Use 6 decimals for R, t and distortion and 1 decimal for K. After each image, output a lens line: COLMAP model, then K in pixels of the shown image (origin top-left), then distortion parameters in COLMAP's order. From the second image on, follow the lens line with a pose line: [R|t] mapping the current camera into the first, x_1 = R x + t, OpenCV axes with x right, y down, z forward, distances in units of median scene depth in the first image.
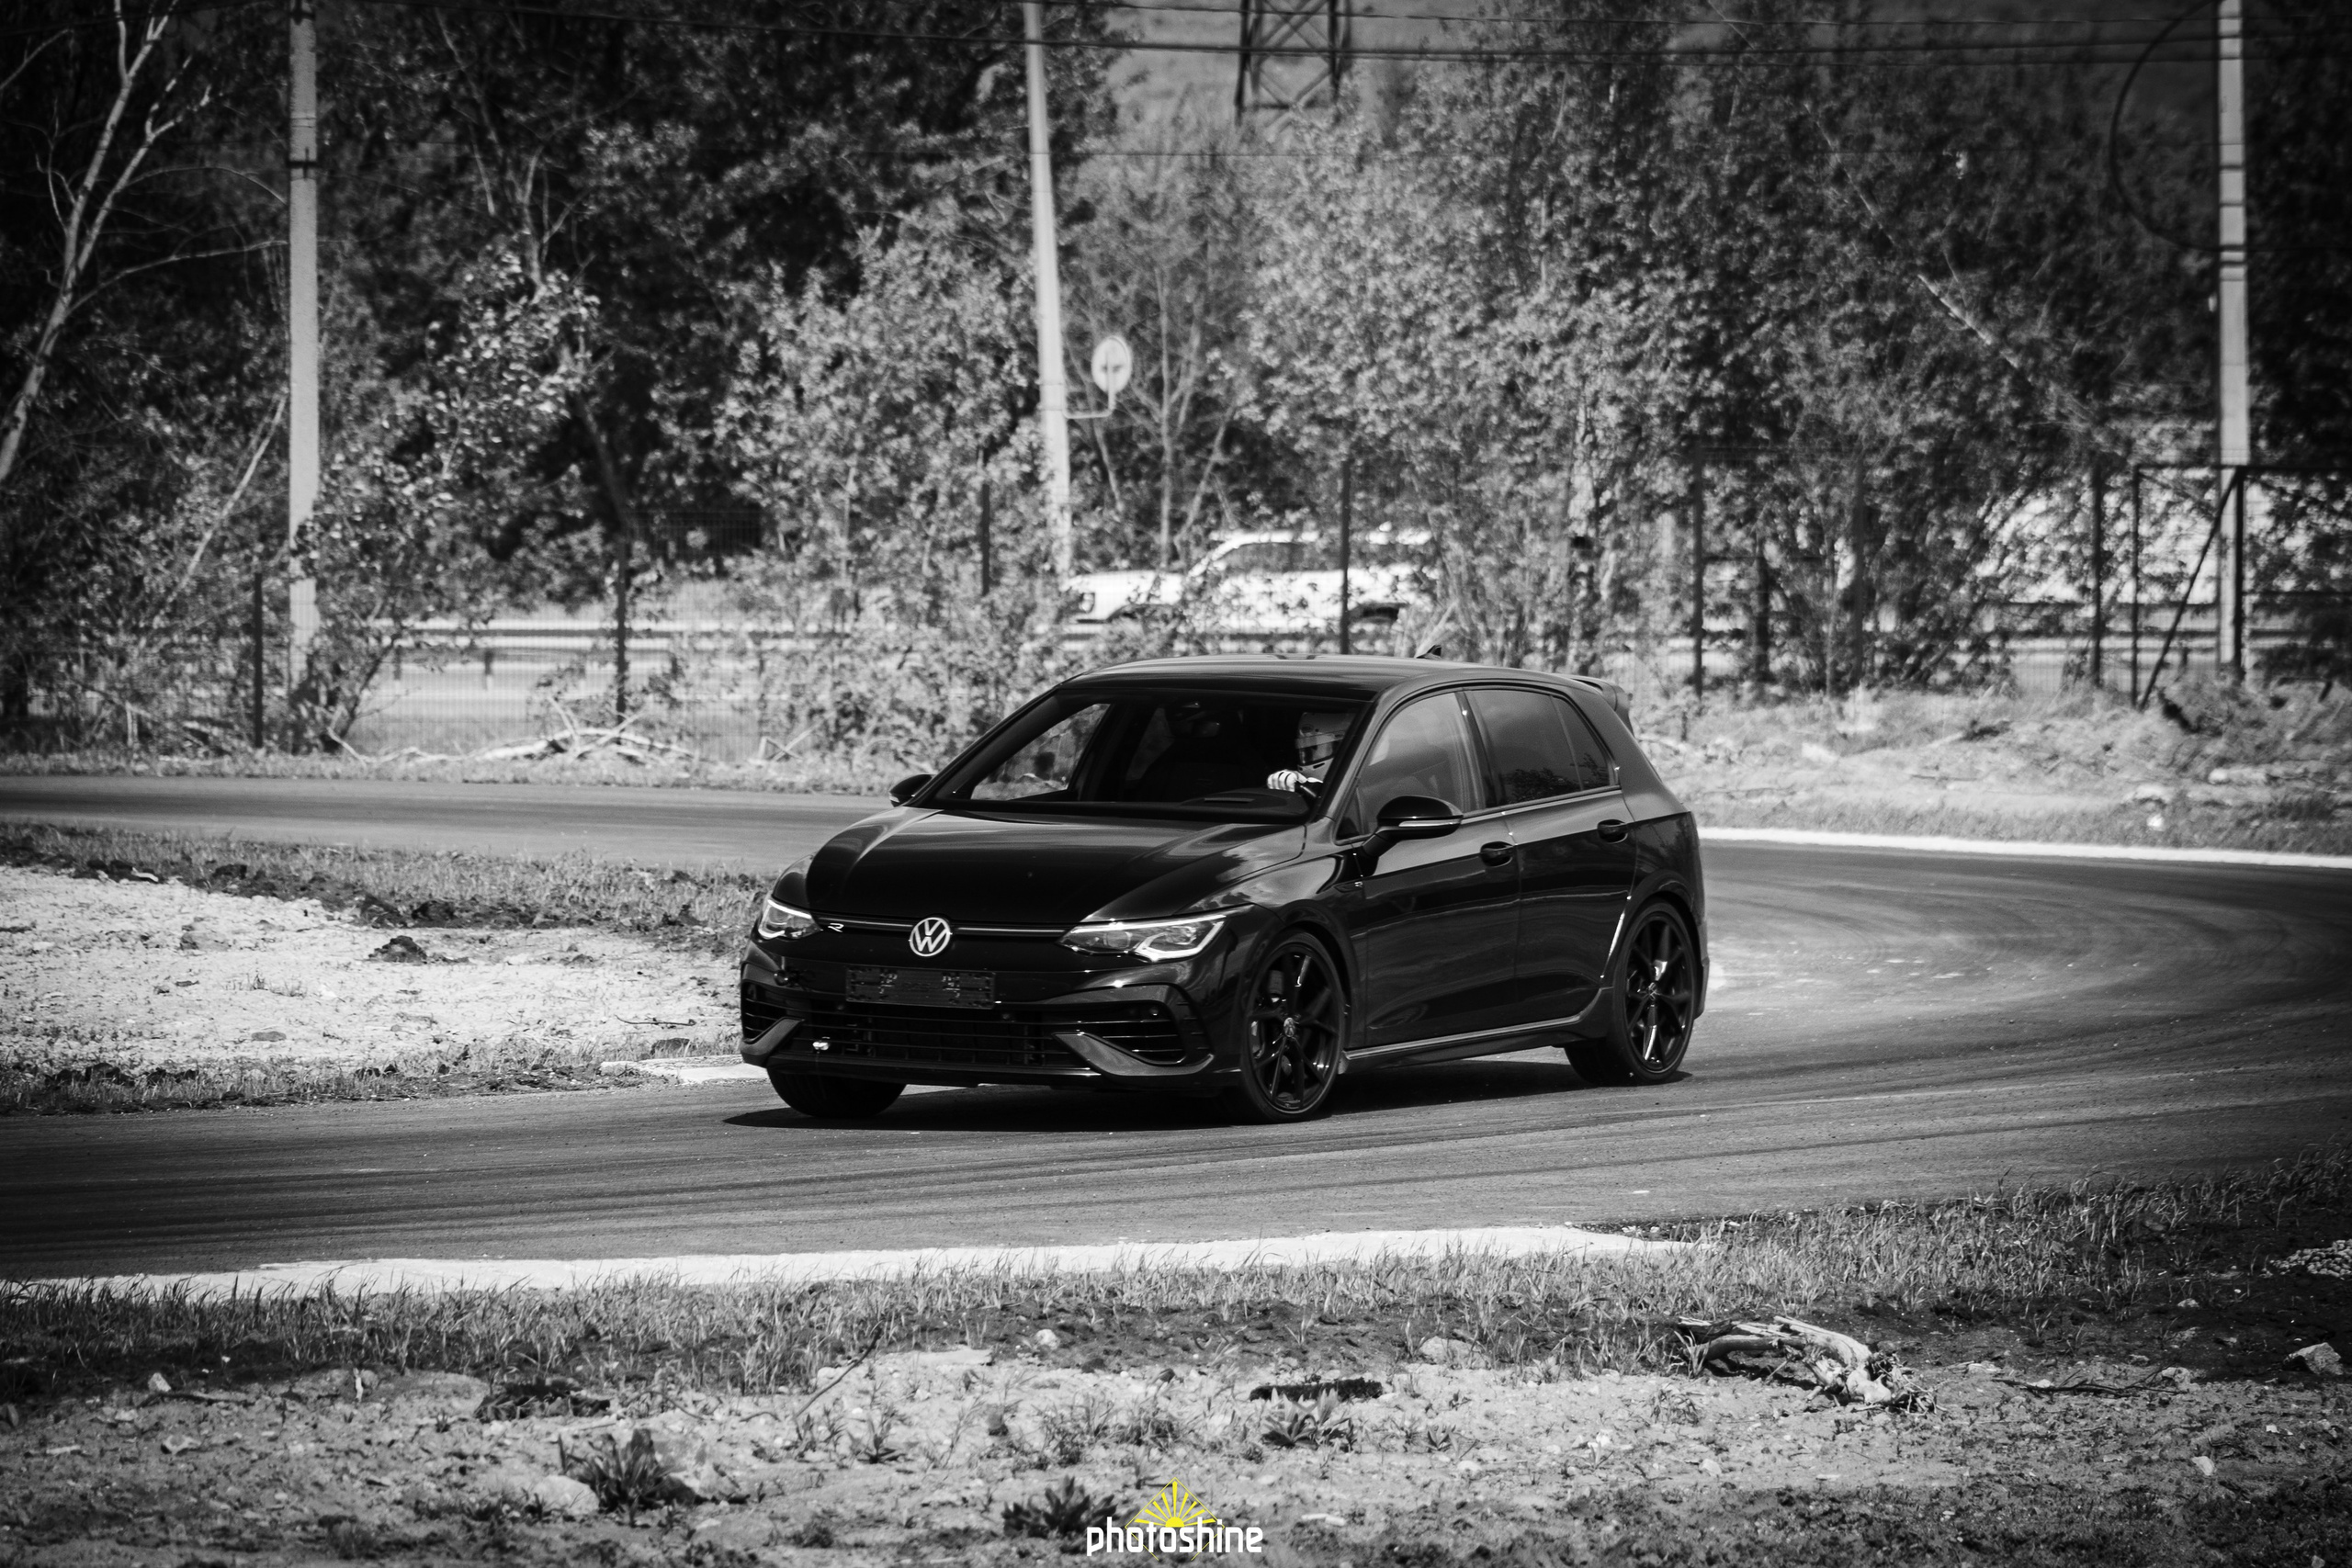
lens RADIAL K [[13618.1, 0, 1178.3], [0, 13618.1, 794.0], [0, 0, 1]] dist [0.027579, 0.000000]
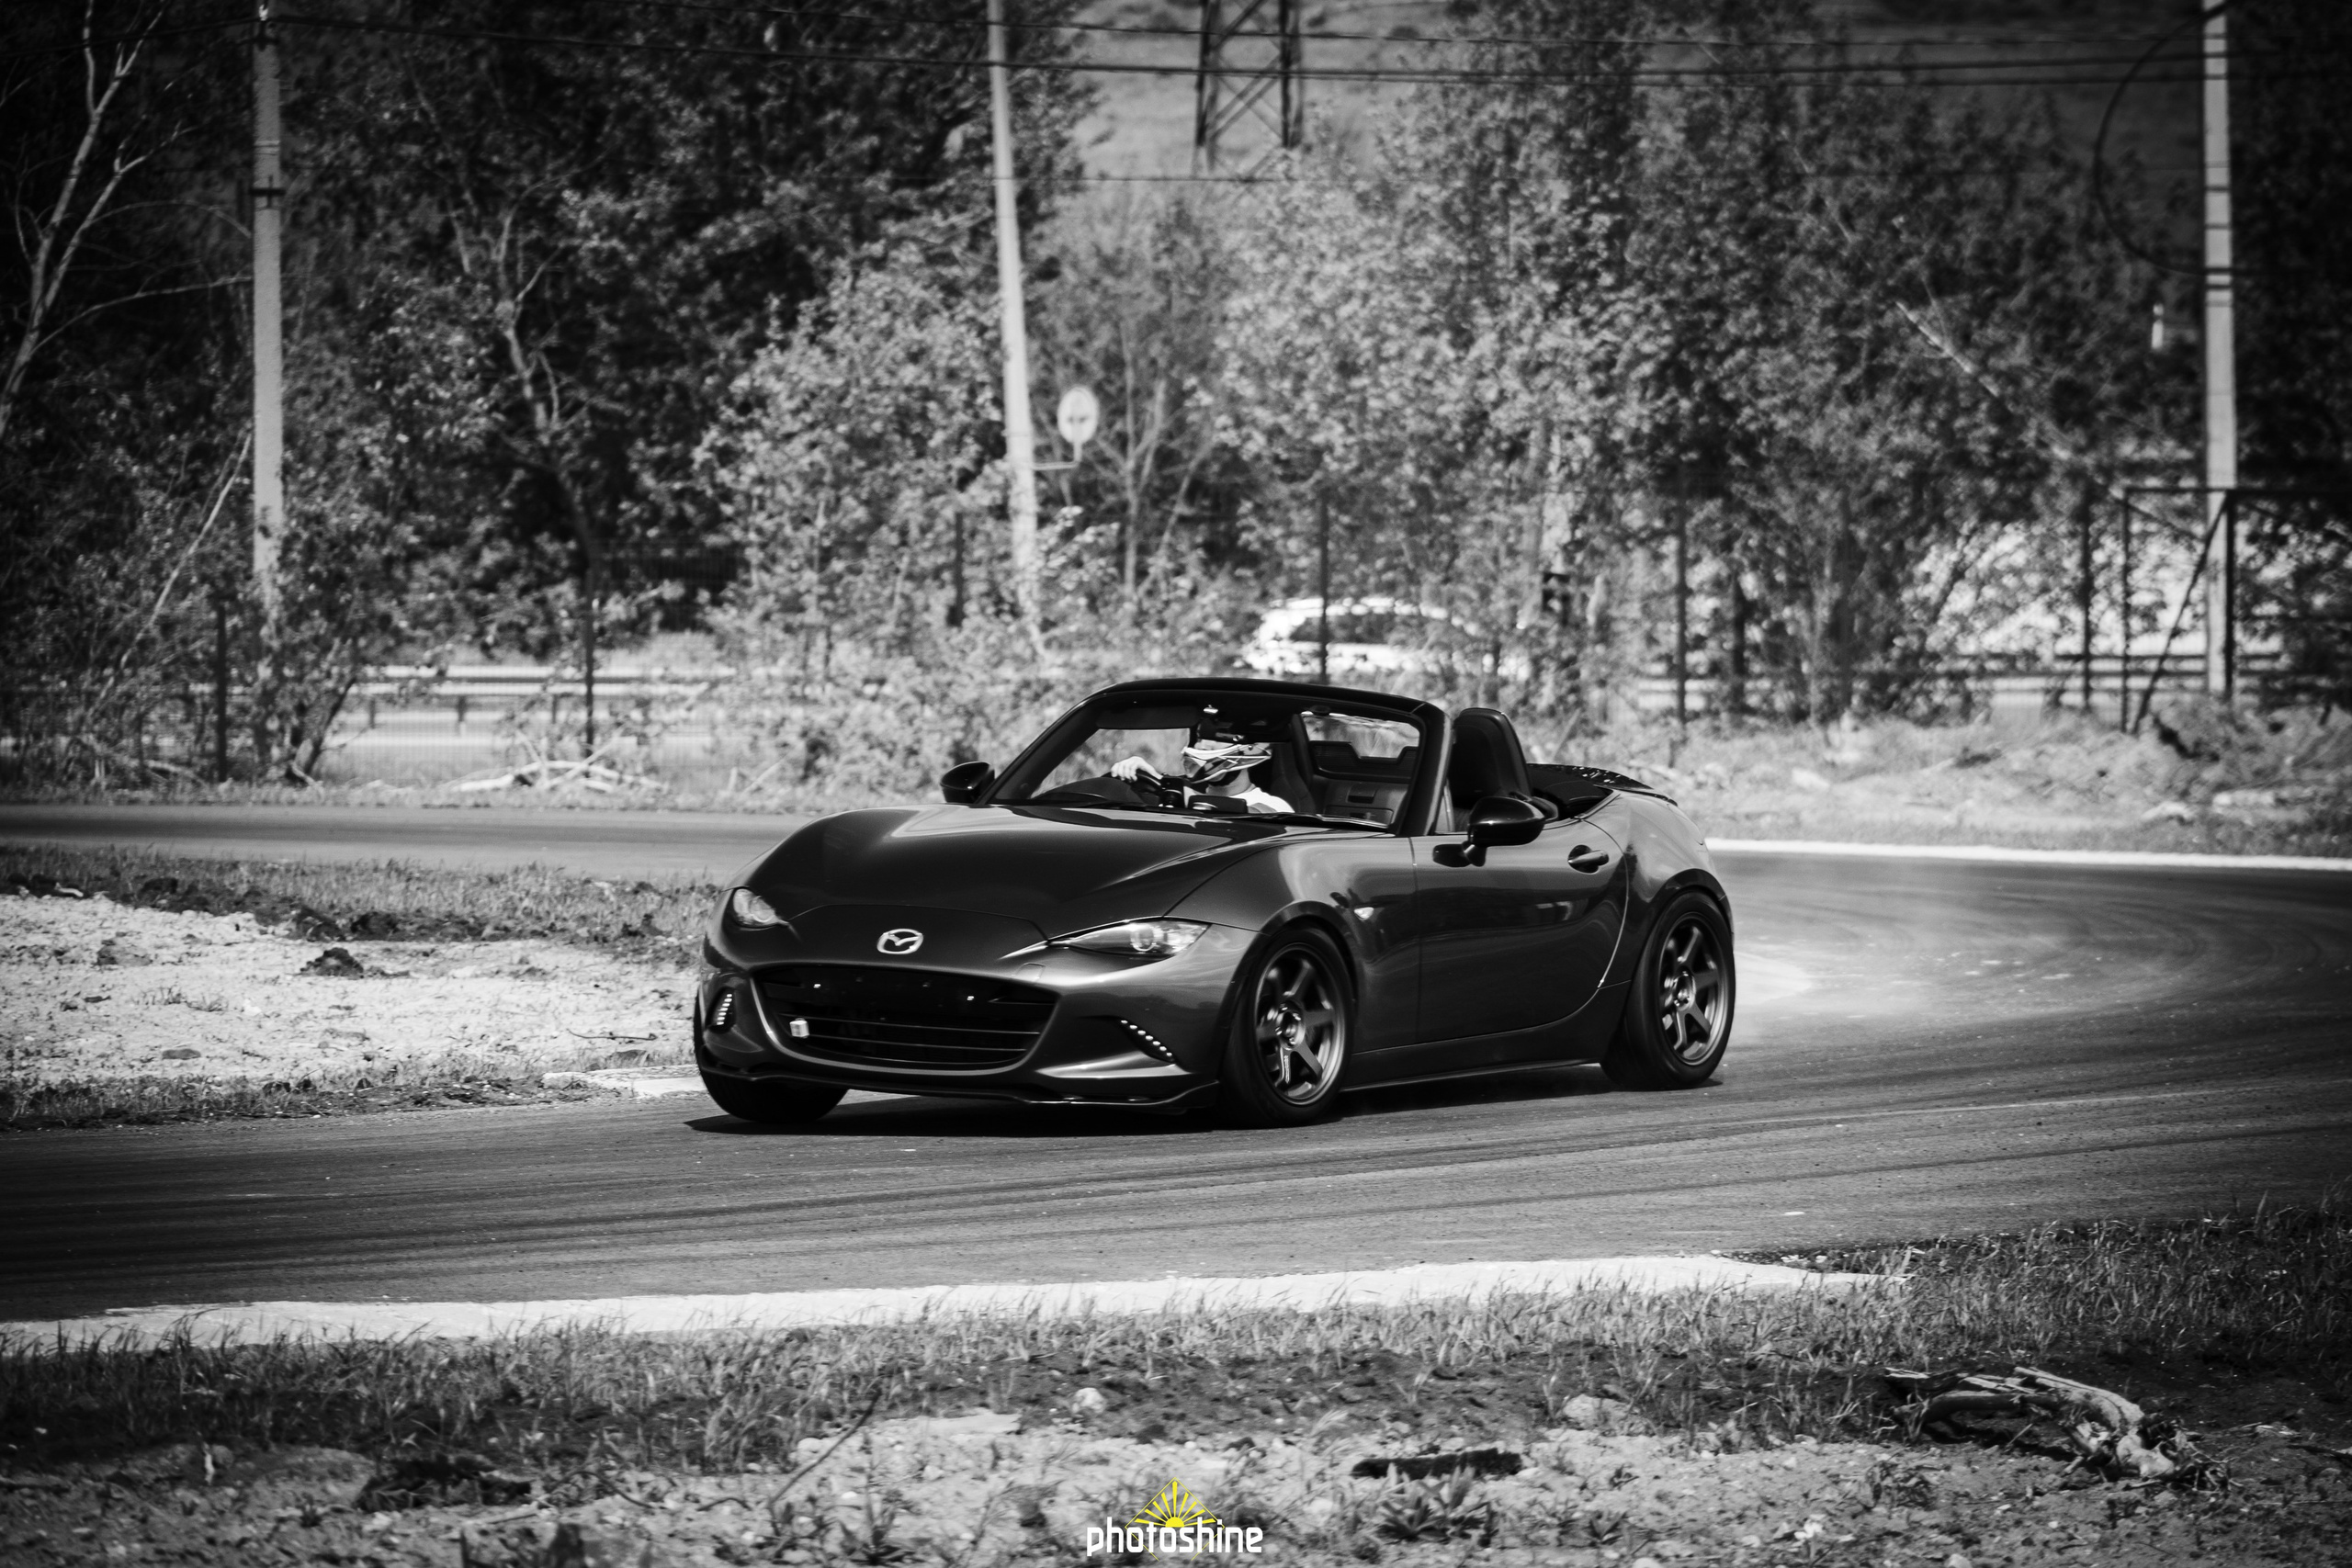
lens RADIAL K [[12145.8, 0, 1178.4], [0, 12145.8, 771.4], [0, 0, 1]] dist [-0.088896, 0.000000]
pose [[0.999975, -0.004044, 0.005761, -0.005201], [0.004097, 0.999949, -0.009244, 0.006319], [-0.005724, 0.009267, 0.999941, 0.184494]]
